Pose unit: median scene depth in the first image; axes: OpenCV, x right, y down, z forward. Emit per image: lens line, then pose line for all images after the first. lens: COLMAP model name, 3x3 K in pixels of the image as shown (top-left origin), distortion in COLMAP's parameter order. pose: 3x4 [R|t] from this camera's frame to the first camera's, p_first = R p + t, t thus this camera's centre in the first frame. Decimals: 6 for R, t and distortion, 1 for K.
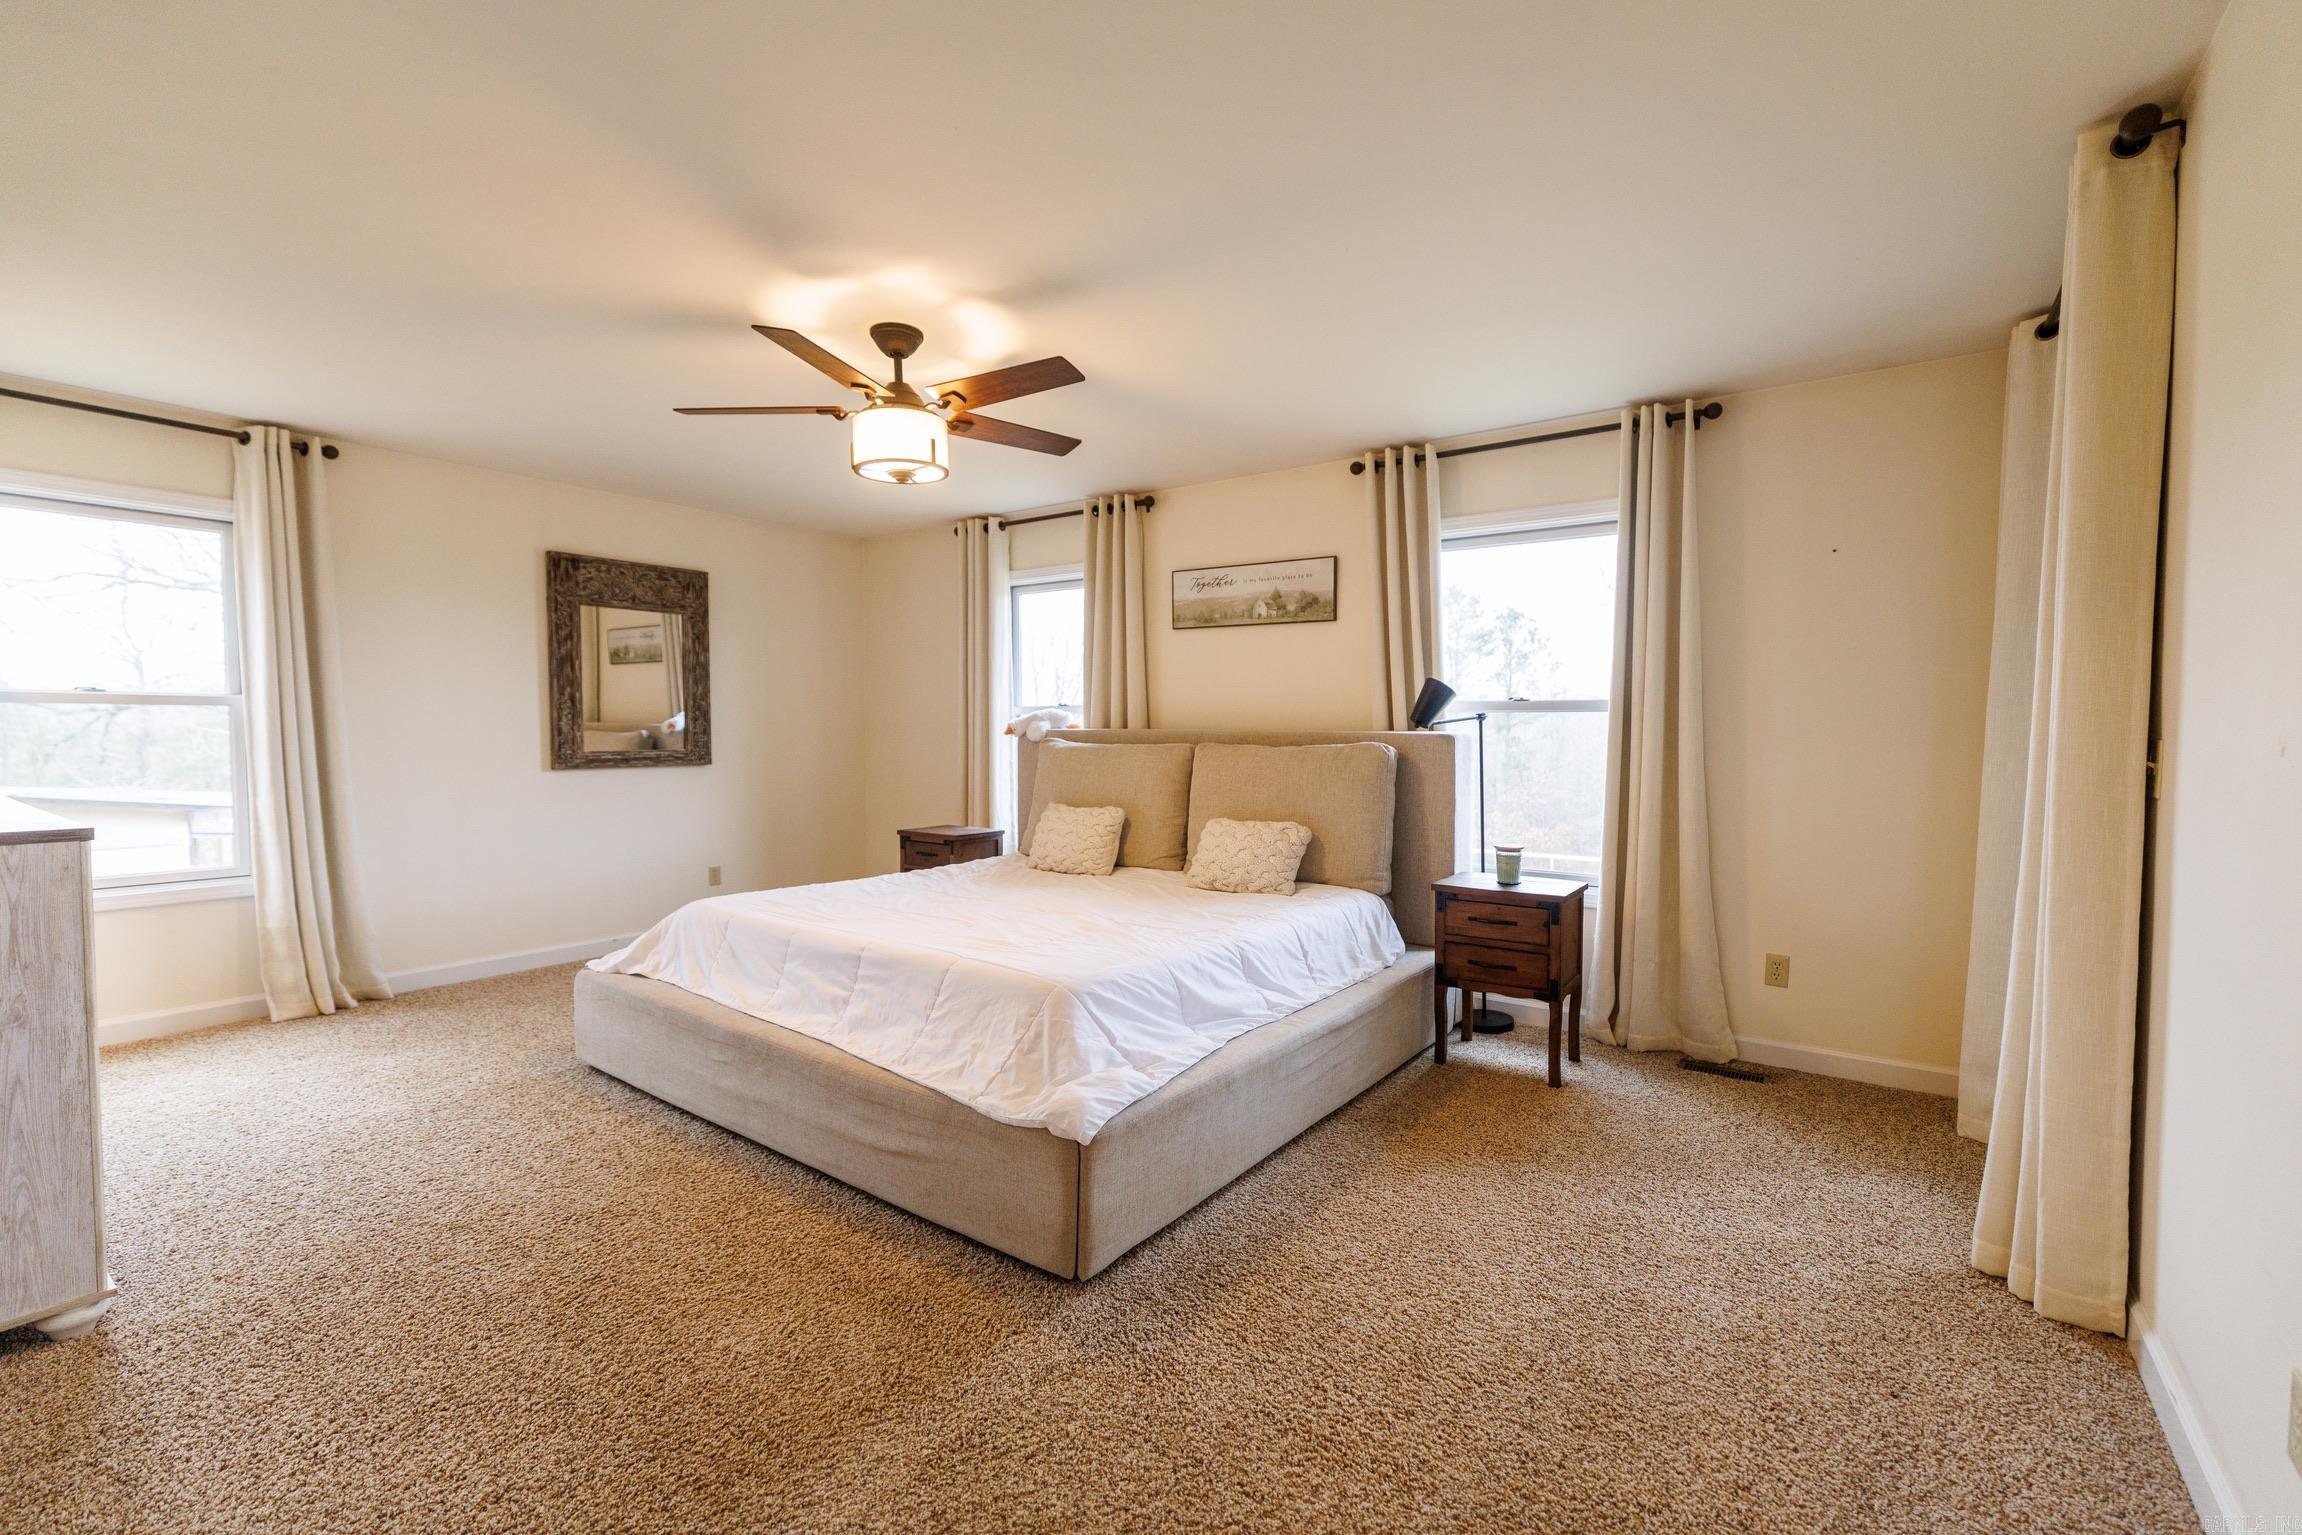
lens RADIAL K [[995.2, 0, 1151.4], [0, 995.2, 768.1], [0, 0, 1]] dist [0.000857, 0.000160]
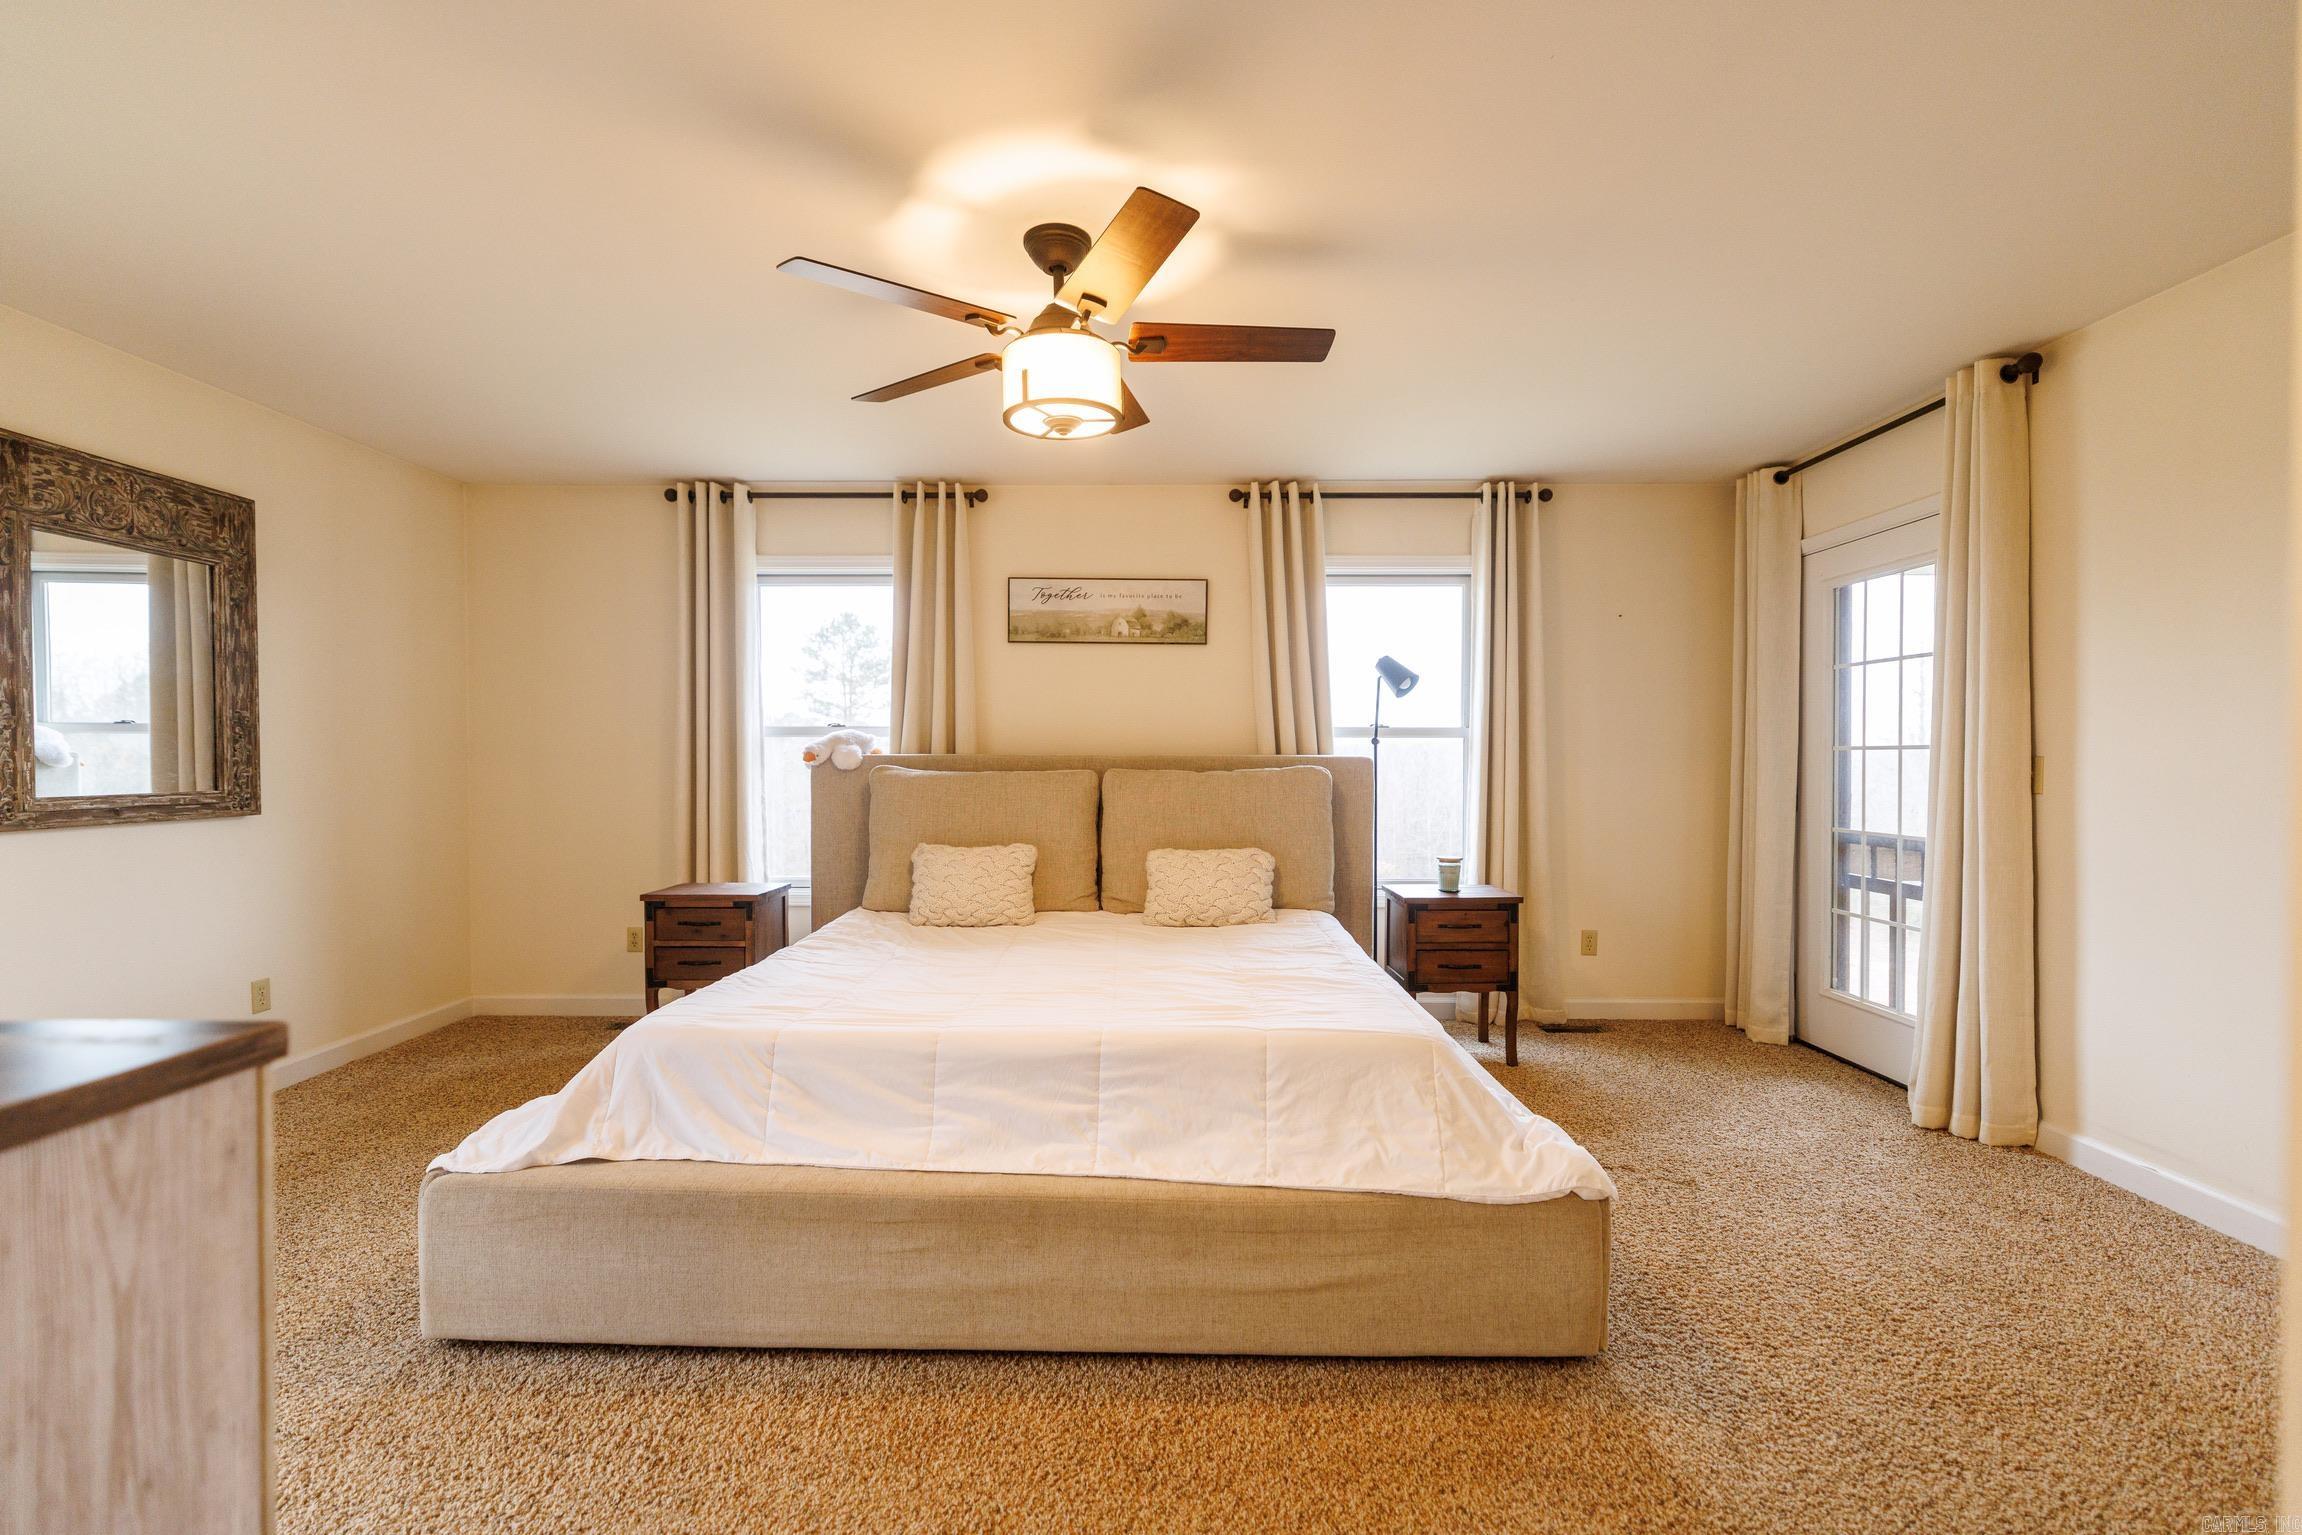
lens RADIAL K [[995.2, 0, 1151.7], [0, 995.2, 770.9], [0, 0, 1]] dist [0.000857, 0.000160]
pose [[0.812463, -0.011672, 0.582896, -0.466088], [0.026490, 0.999506, -0.016910, -0.006982], [-0.582411, 0.029179, 0.812371, 0.241929]]
